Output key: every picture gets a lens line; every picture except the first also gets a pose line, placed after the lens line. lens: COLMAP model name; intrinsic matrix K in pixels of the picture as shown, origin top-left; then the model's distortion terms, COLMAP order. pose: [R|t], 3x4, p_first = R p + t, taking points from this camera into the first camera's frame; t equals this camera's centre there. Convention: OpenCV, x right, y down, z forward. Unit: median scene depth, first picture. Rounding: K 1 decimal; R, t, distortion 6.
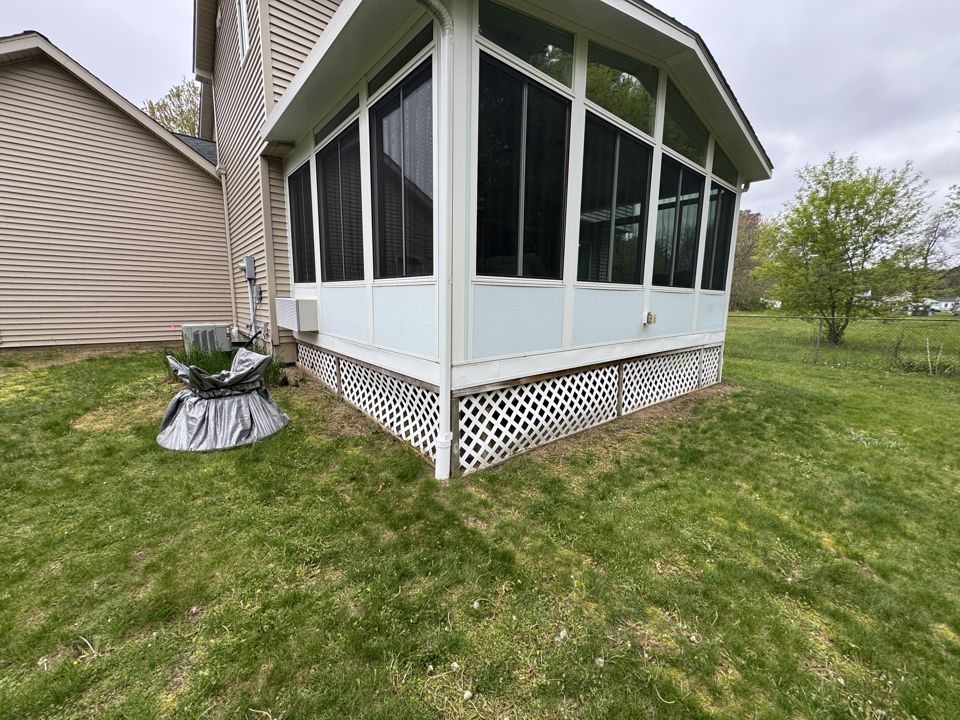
lens RADIAL K [[377.9, 0, 480.0], [0, 377.9, 360.0], [0, 0, 1]] dist [-0.000844, 0.000049]
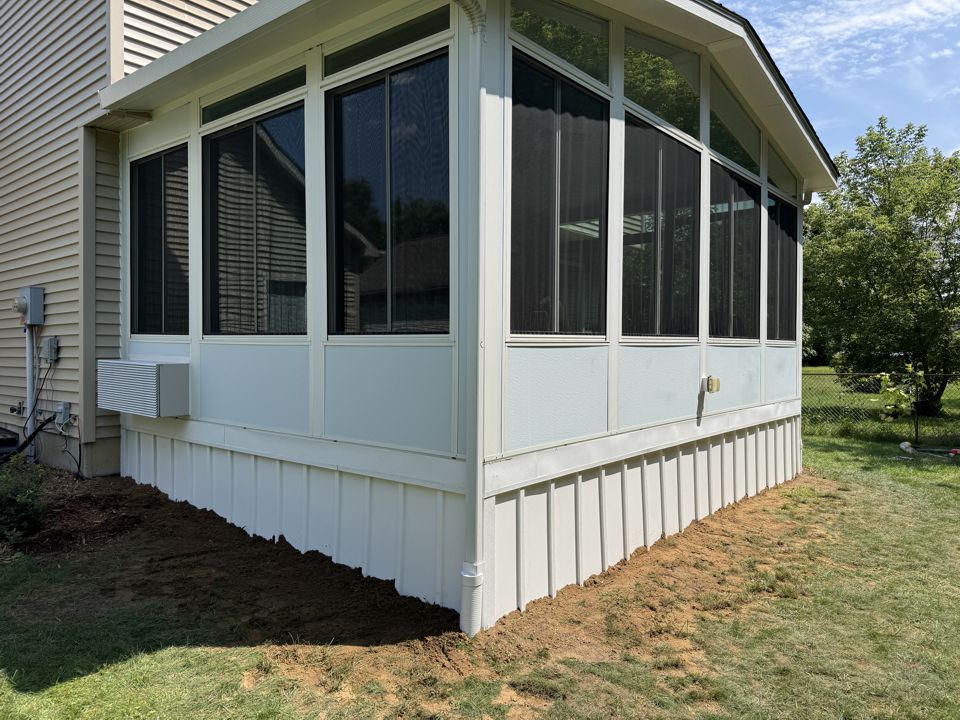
lens RADIAL K [[687.0, 0, 480.0], [0, 687.0, 360.0], [0, 0, 1]] dist [0.088358, -0.158117]
pose [[0.982583, -0.013217, 0.185353, -0.206618], [0.038369, 0.990404, -0.132772, -0.001281], [-0.181819, 0.137571, 0.973661, -0.172502]]
